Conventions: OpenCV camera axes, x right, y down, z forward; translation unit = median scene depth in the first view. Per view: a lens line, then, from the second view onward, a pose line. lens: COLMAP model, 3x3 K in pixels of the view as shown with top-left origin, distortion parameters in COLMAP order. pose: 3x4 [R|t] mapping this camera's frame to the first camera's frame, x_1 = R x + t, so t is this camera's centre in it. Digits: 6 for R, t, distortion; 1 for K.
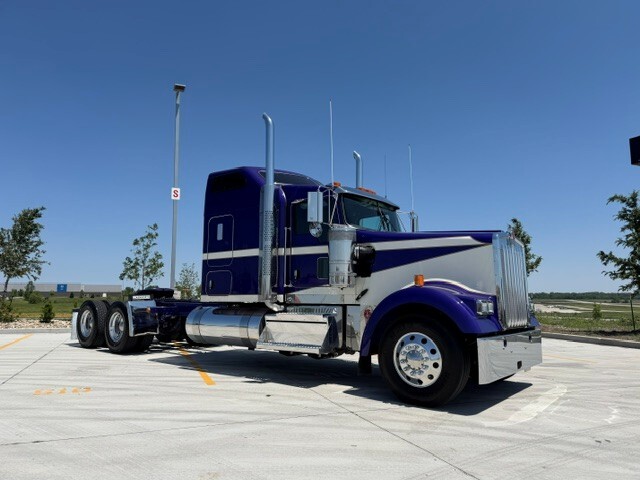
lens RADIAL K [[440.5, 0, 325.6], [0, 440.5, 242.0], [0, 0, 1]] dist [0.072705, 0.001298]
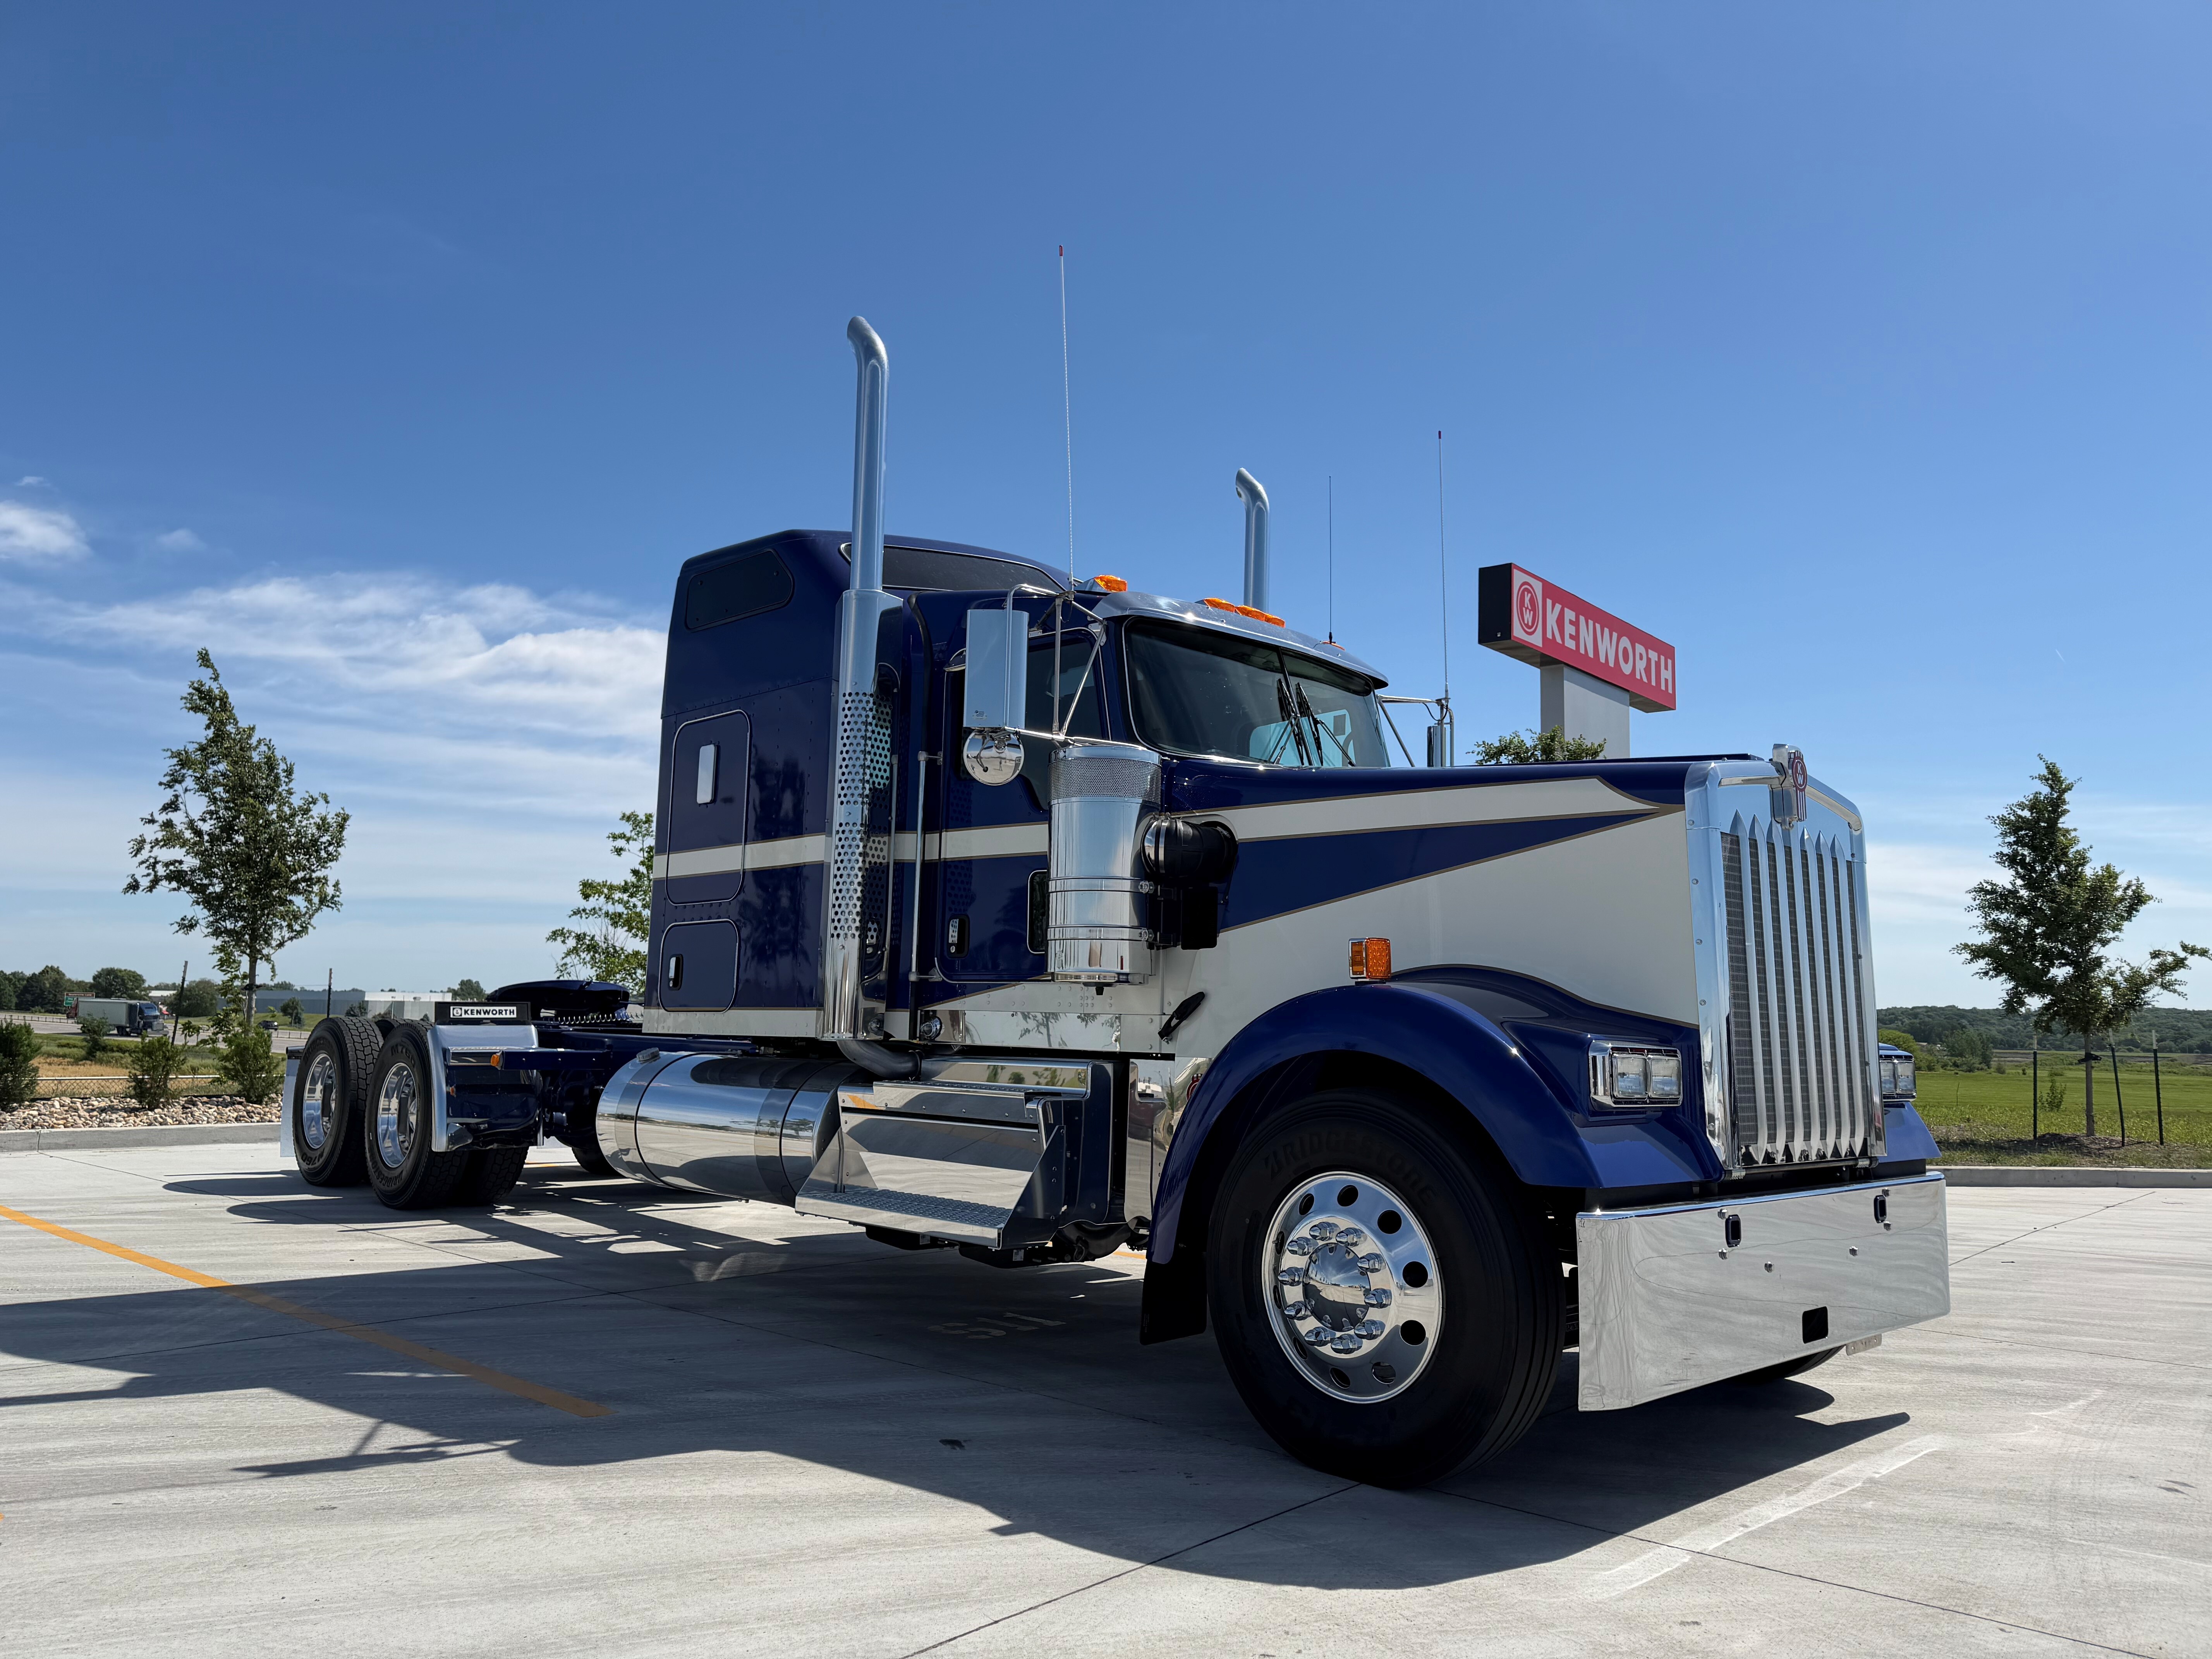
lens RADIAL K [[1522.5, 0, 1125.4], [0, 1522.5, 836.4], [0, 0, 1]] dist [0.072705, 0.001298]
pose [[0.992595, 0.003697, -0.121418, 0.149352], [-0.003725, 0.999993, -0.000004, 0.016371], [0.121418, 0.000456, 0.992601, 0.128082]]
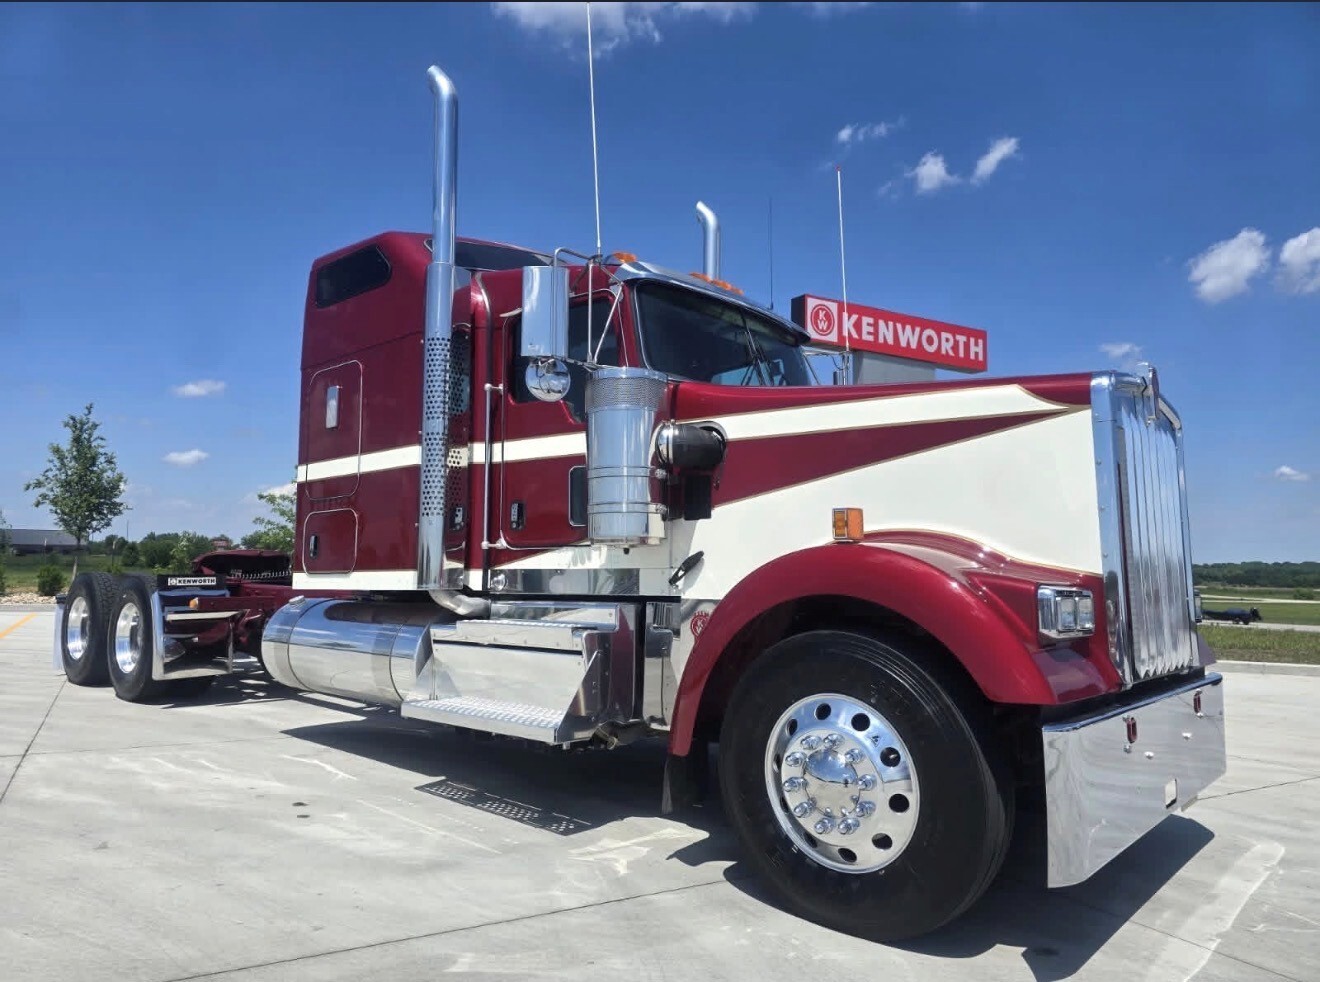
lens RADIAL K [[846.6, 0, 660.0], [0, 846.6, 491.0], [0, 0, 1]] dist [0.089457, 0.000128]
pose [[0.998940, -0.004730, -0.045788, 0.089154], [0.006081, 0.999549, 0.029400, 0.036711], [0.045628, -0.029647, 0.998518, 0.326949]]
